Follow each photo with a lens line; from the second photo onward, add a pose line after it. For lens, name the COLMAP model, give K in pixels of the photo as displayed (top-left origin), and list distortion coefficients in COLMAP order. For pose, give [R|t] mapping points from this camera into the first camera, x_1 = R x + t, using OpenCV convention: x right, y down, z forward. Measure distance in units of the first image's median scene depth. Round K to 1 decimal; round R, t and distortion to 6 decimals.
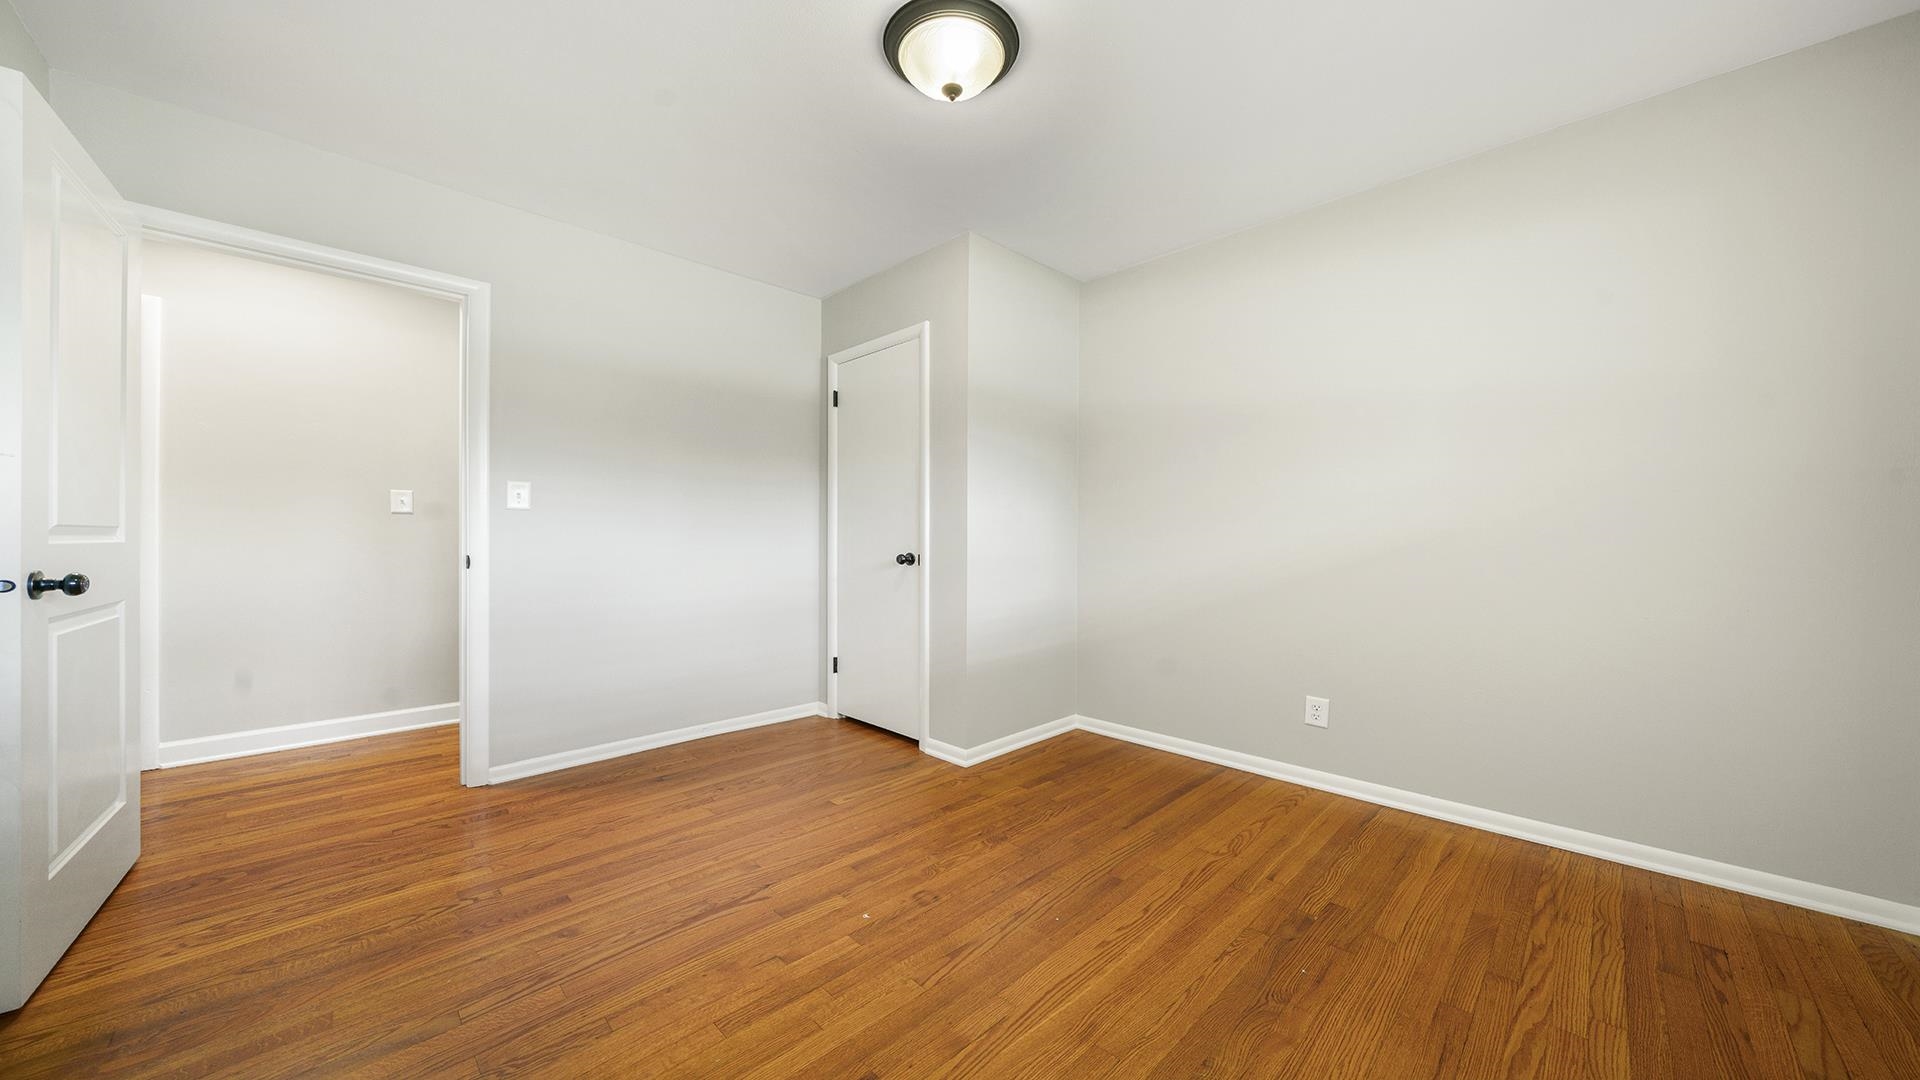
lens RADIAL K [[691.9, 0, 964.3], [0, 691.9, 540.2], [0, 0, 1]] dist [-0.001033, 0.000068]
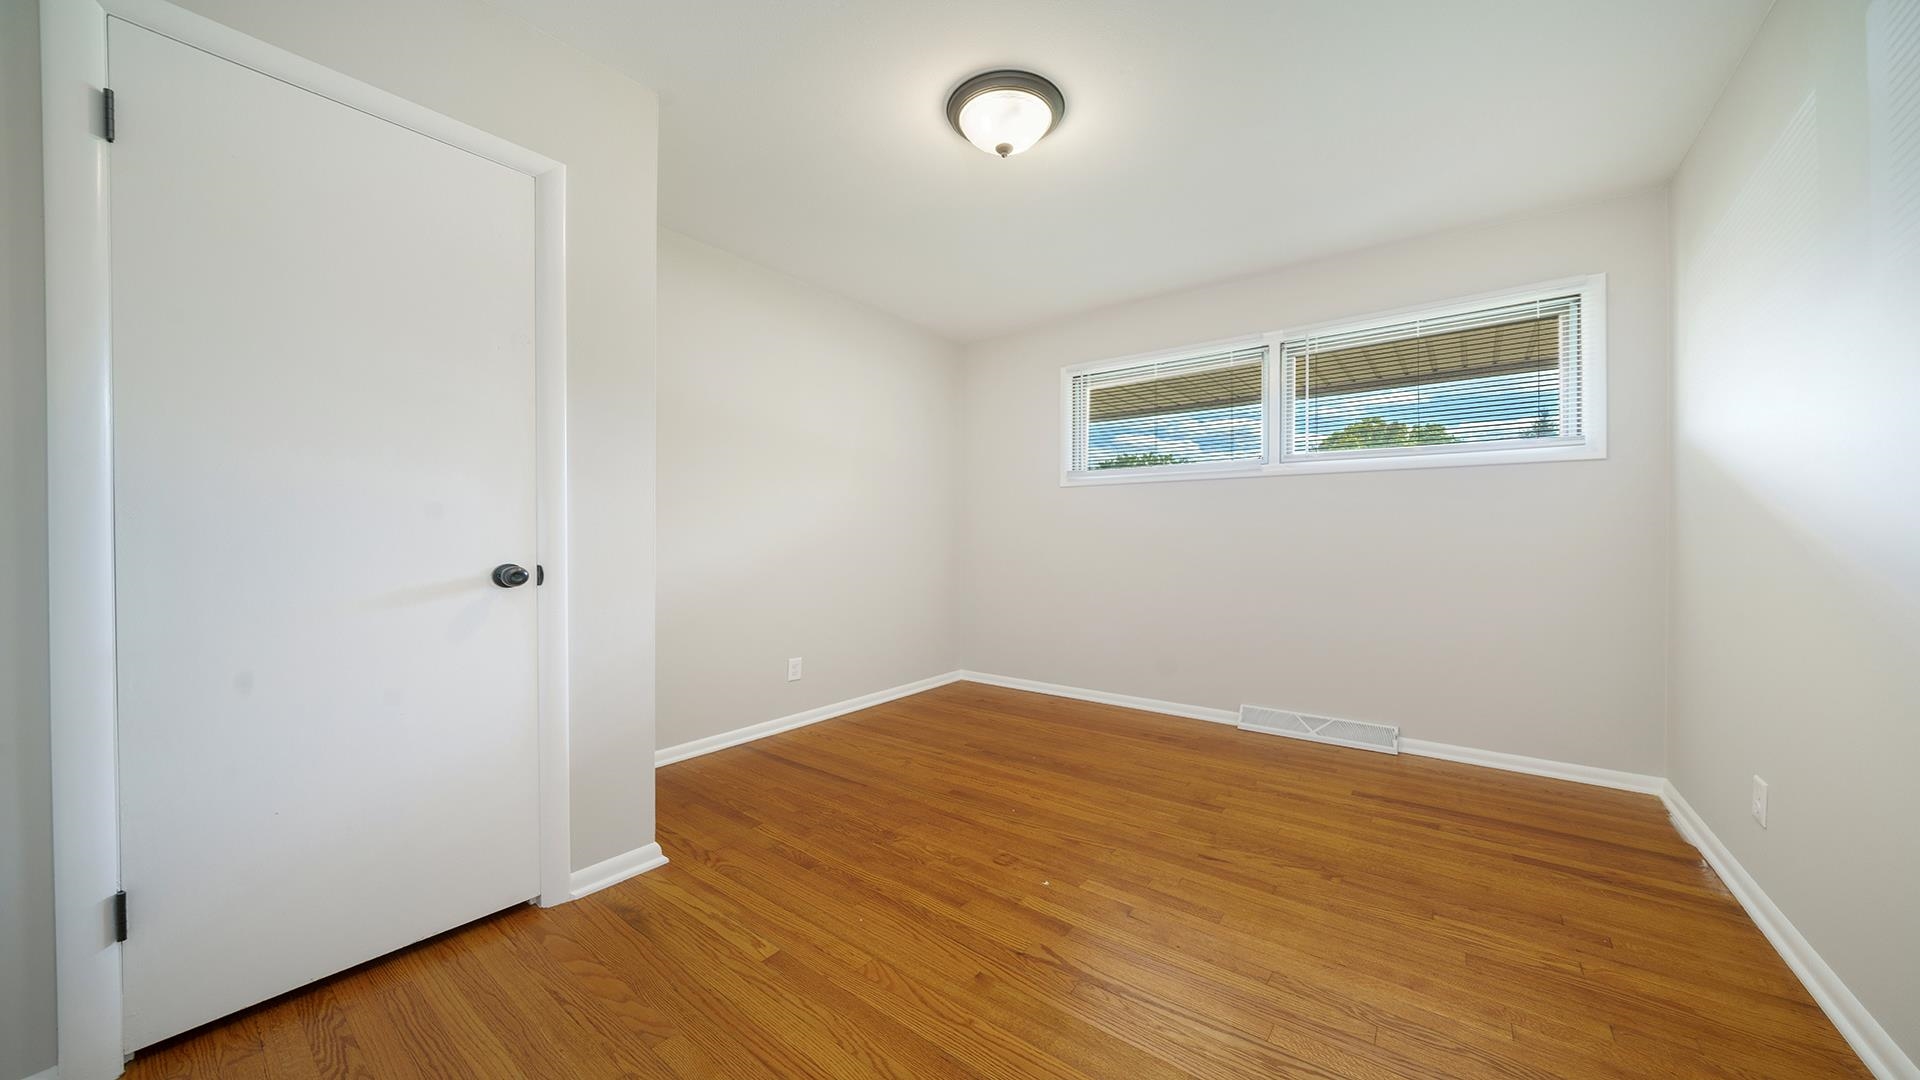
lens RADIAL K [[691.9, 0, 964.3], [0, 691.9, 540.2], [0, 0, 1]] dist [-0.001033, 0.000068]
pose [[-0.191822, -0.007181, 0.981403, -1.003874], [0.000275, 0.999973, 0.007371, -0.006156], [-0.981430, 0.001684, -0.191815, 1.130299]]
